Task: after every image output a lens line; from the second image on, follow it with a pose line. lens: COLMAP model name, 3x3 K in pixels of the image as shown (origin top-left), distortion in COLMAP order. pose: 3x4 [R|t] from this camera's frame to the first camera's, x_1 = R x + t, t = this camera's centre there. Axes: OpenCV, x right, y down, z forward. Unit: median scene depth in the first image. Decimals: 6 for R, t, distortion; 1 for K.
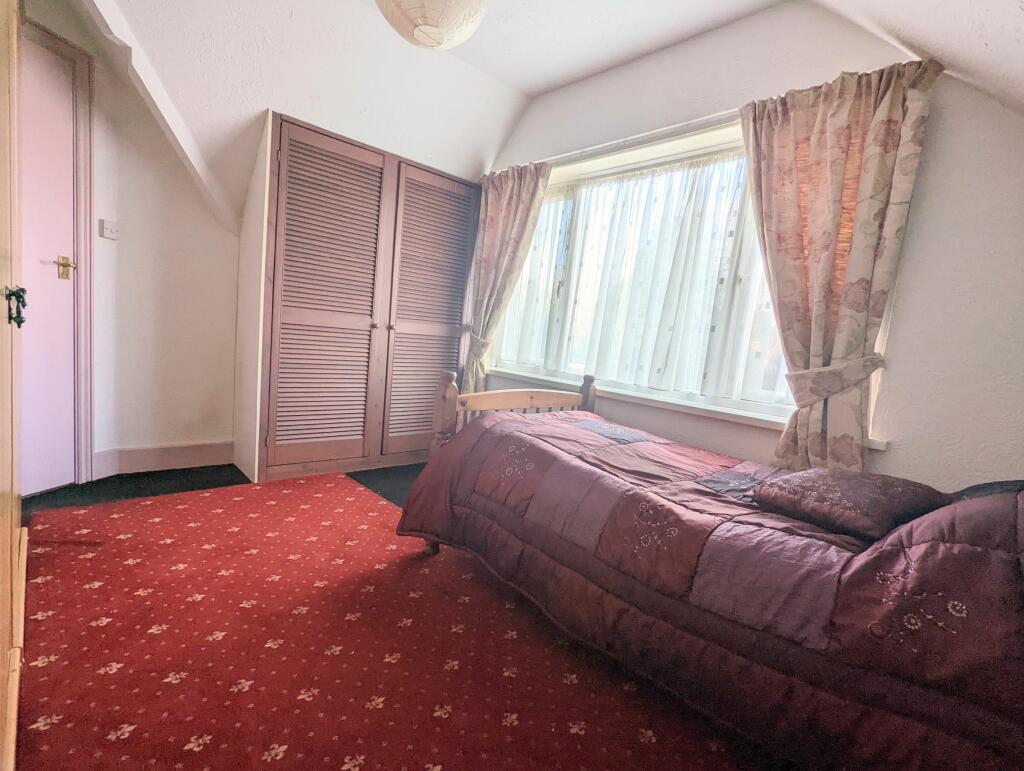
lens RADIAL K [[485.3, 0, 518.2], [0, 485.3, 388.9], [0, 0, 1]] dist [0.012102, -0.012695]
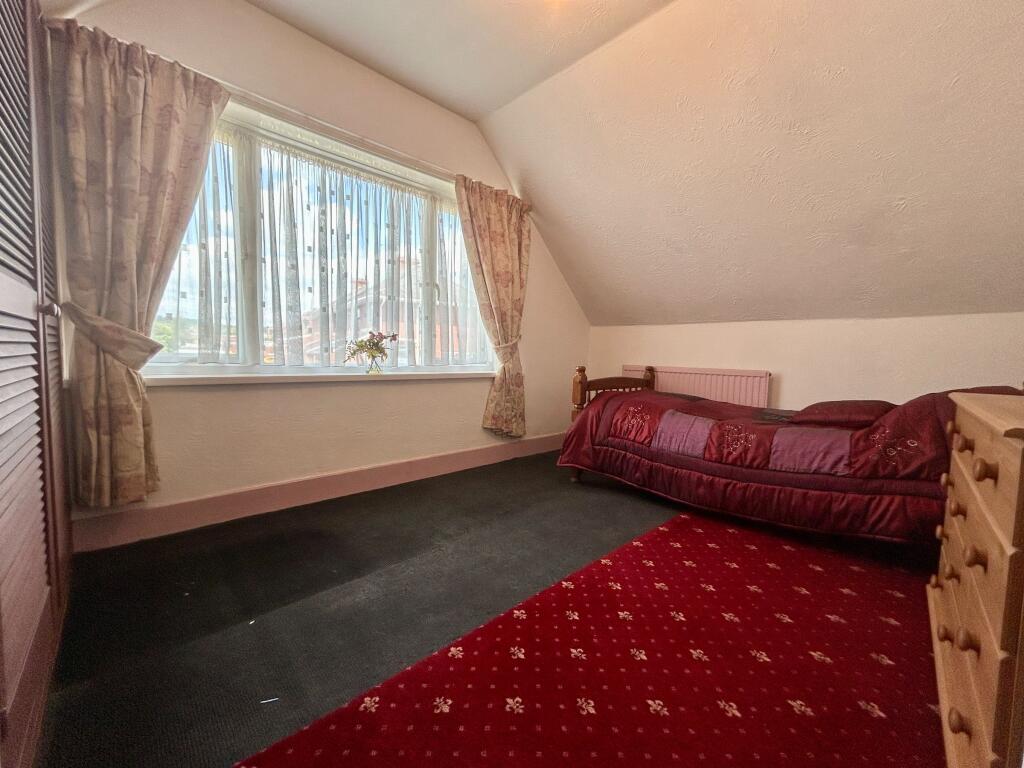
lens RADIAL K [[410.4, 0, 516.5], [0, 410.4, 383.0], [0, 0, 1]] dist [-0.001742, 0.000062]
pose [[-0.041720, -0.160029, 0.986230, -0.683430], [0.091391, 0.982340, 0.163264, -0.097288], [-0.994941, 0.096944, -0.026358, 0.678569]]
